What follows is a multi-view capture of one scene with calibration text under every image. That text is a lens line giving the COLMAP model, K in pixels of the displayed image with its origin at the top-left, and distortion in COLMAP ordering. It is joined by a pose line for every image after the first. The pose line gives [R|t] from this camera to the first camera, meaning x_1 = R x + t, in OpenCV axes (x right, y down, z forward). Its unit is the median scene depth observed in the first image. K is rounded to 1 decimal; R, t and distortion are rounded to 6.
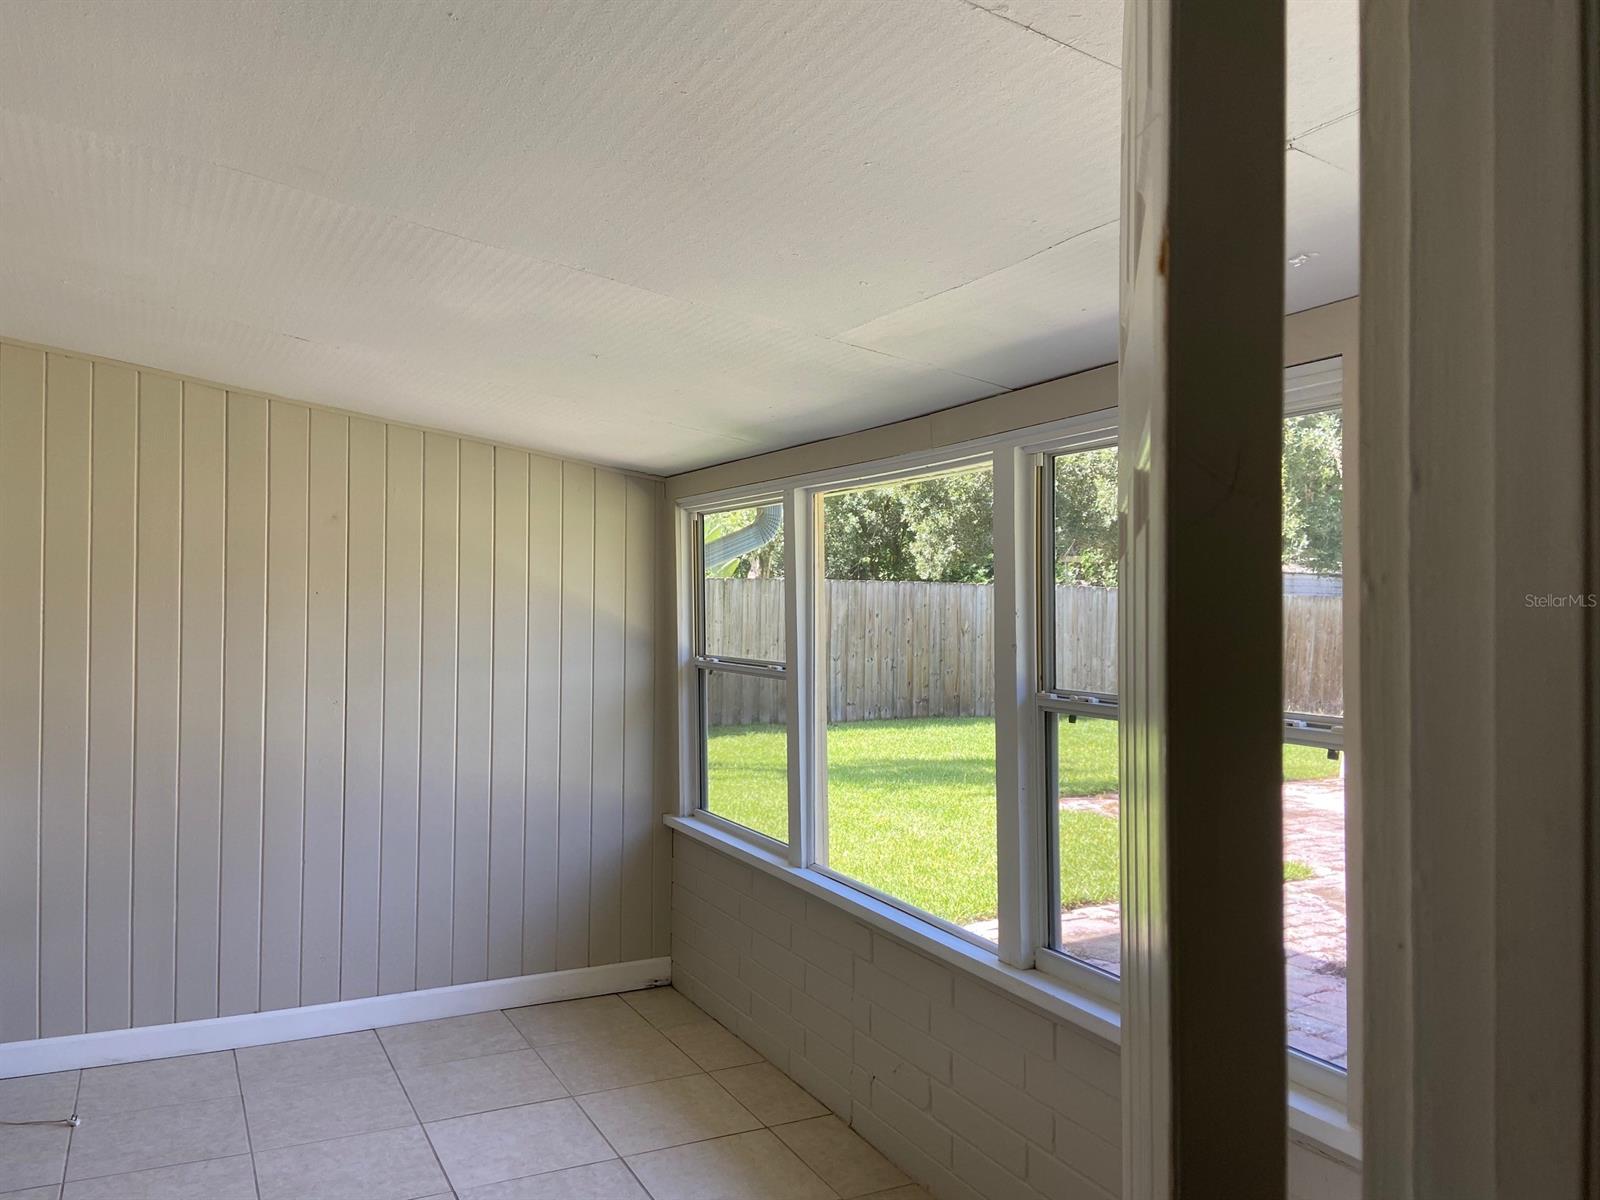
lens RADIAL K [[1219.8, 0, 800.0], [0, 1219.8, 600.0], [0, 0, 1]] dist [0.129455, -0.143684]
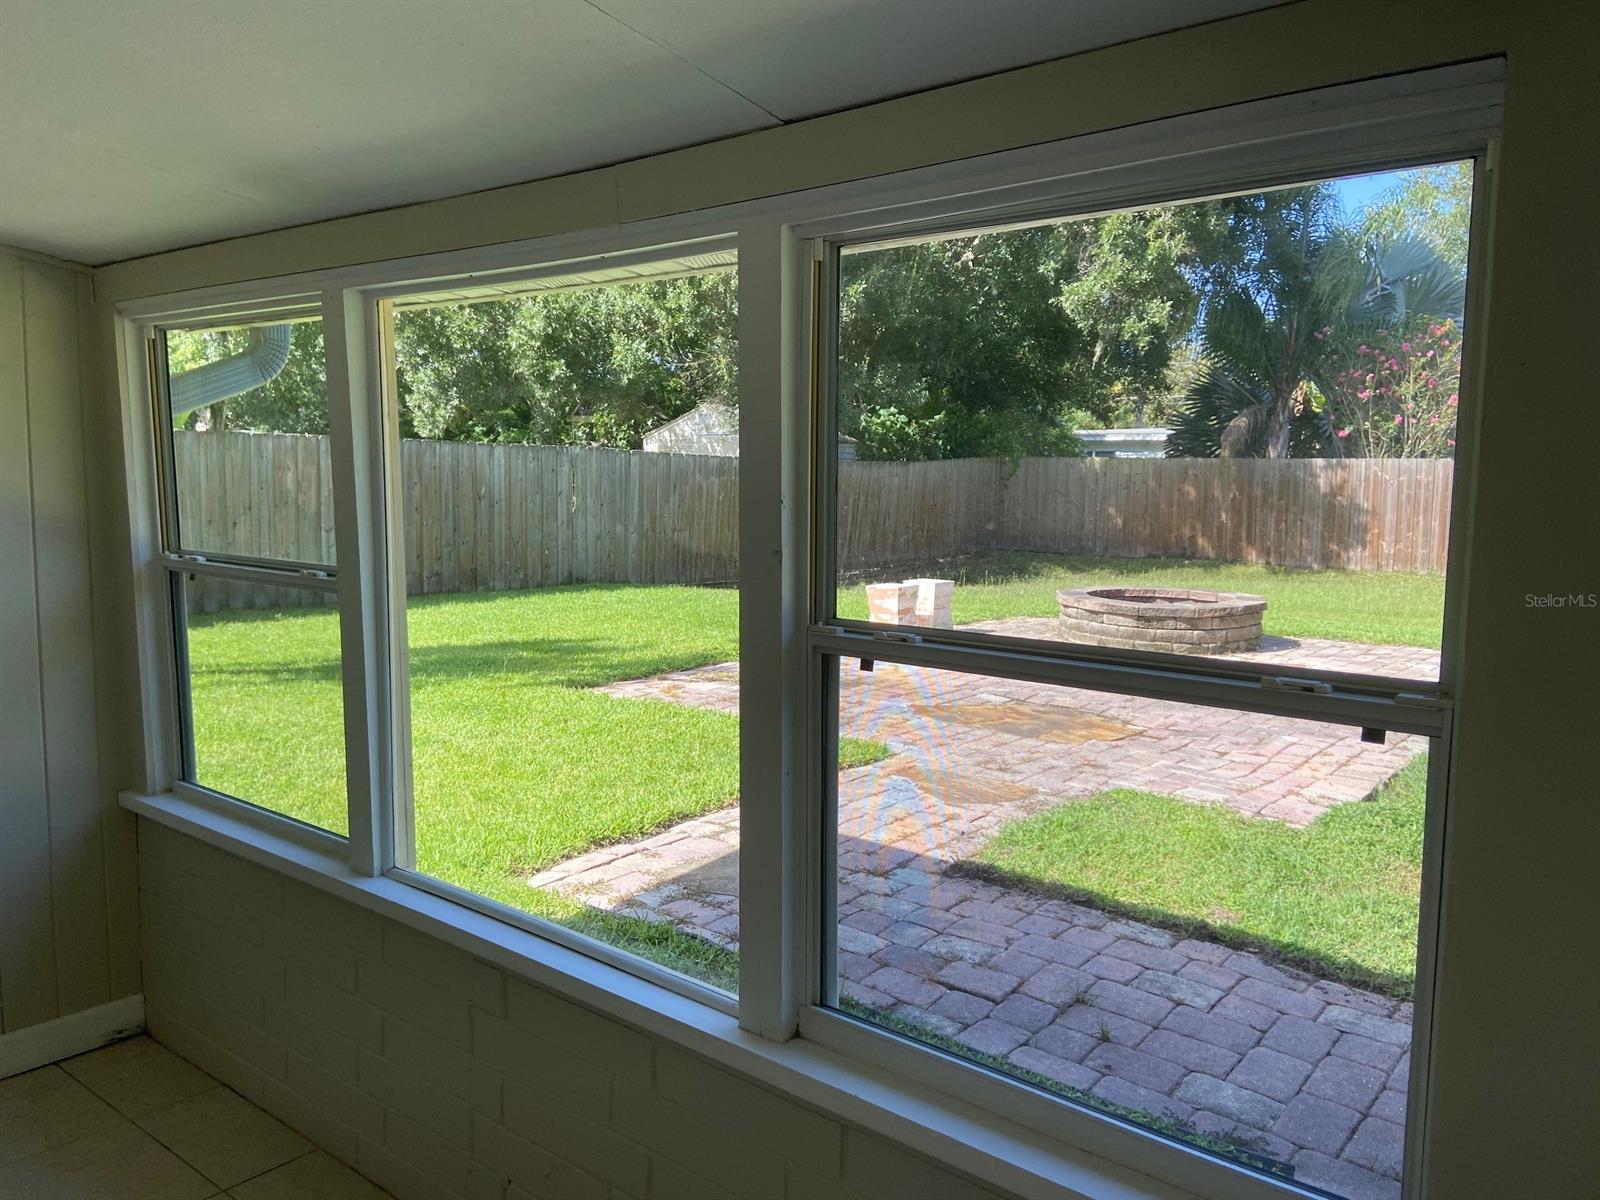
lens RADIAL K [[1219.8, 0, 800.0], [0, 1219.8, 600.0], [0, 0, 1]] dist [0.129455, -0.143684]
pose [[0.917506, -0.037528, 0.395948, -0.021179], [-0.007458, 0.993740, 0.111469, -0.002863], [-0.397652, -0.105227, 0.911482, 0.140085]]
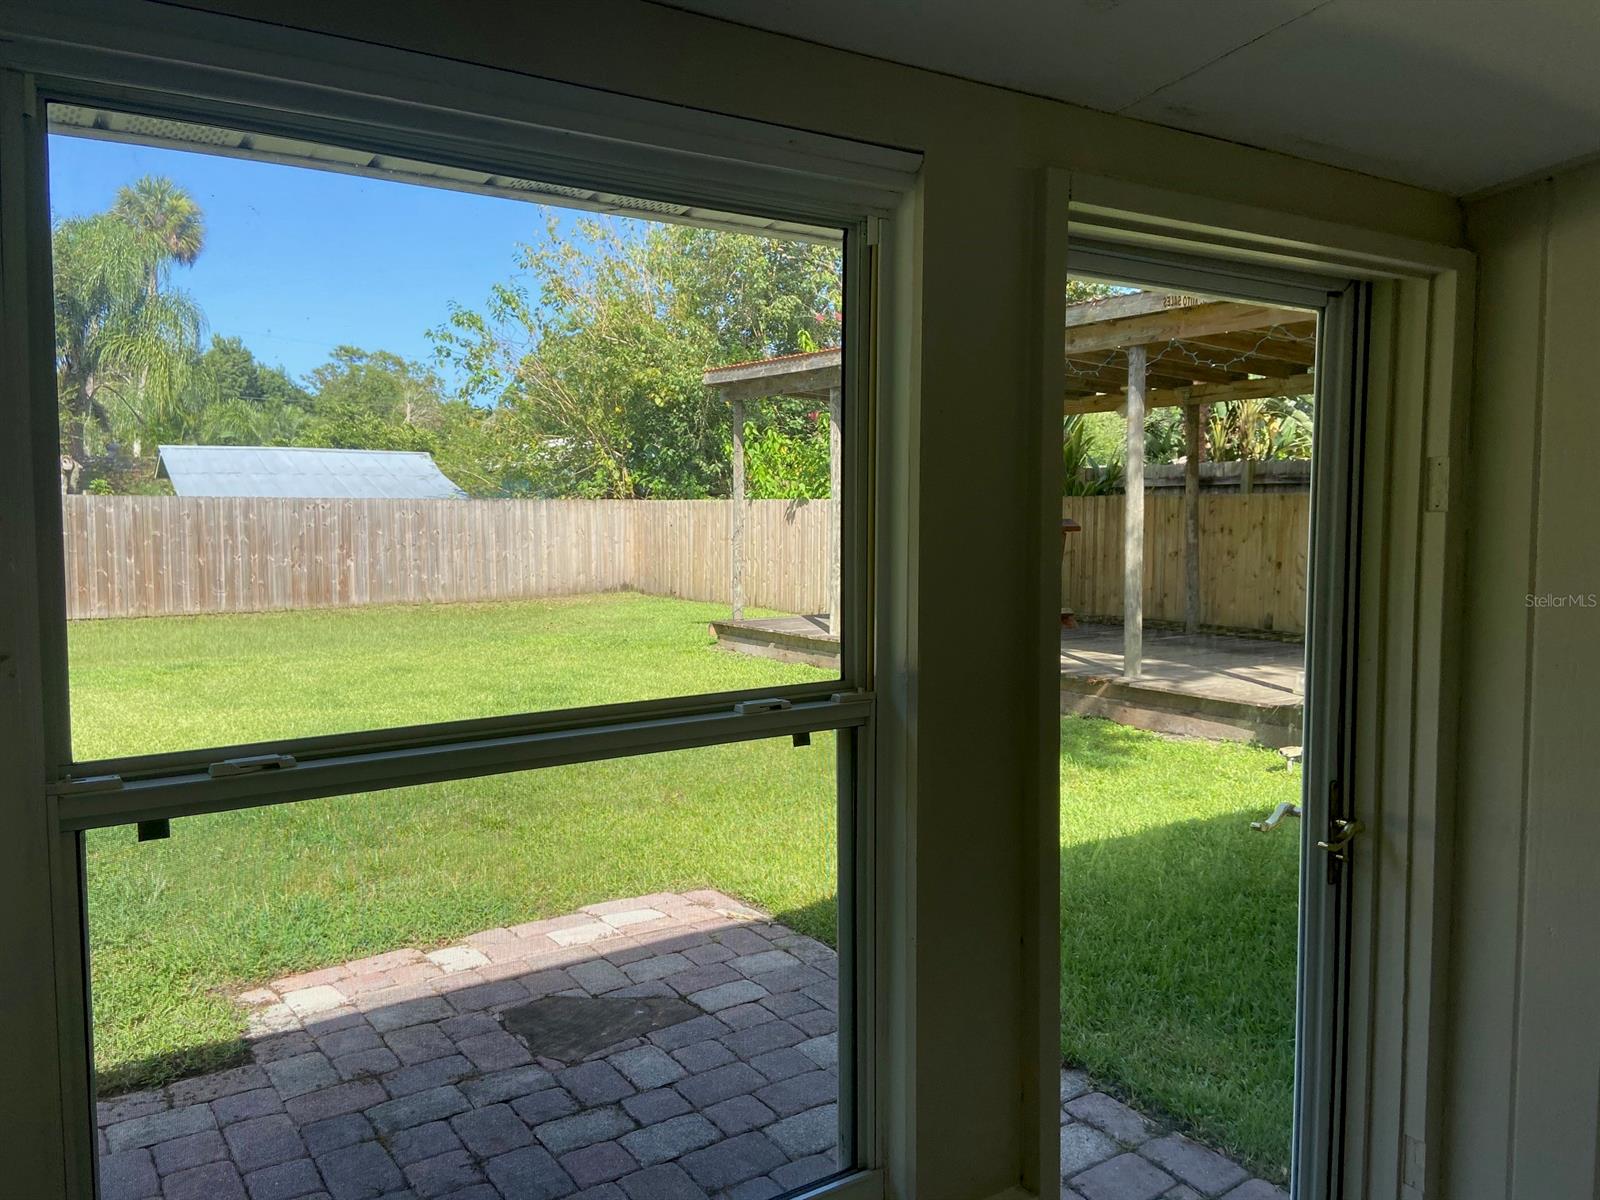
lens RADIAL K [[1219.8, 0, 800.0], [0, 1219.8, 600.0], [0, 0, 1]] dist [0.129455, -0.143684]
pose [[-0.131326, -0.083182, 0.987843, -0.058620], [-0.003103, 0.996503, 0.083499, -0.002088], [-0.991334, 0.007901, -0.131125, 0.277689]]
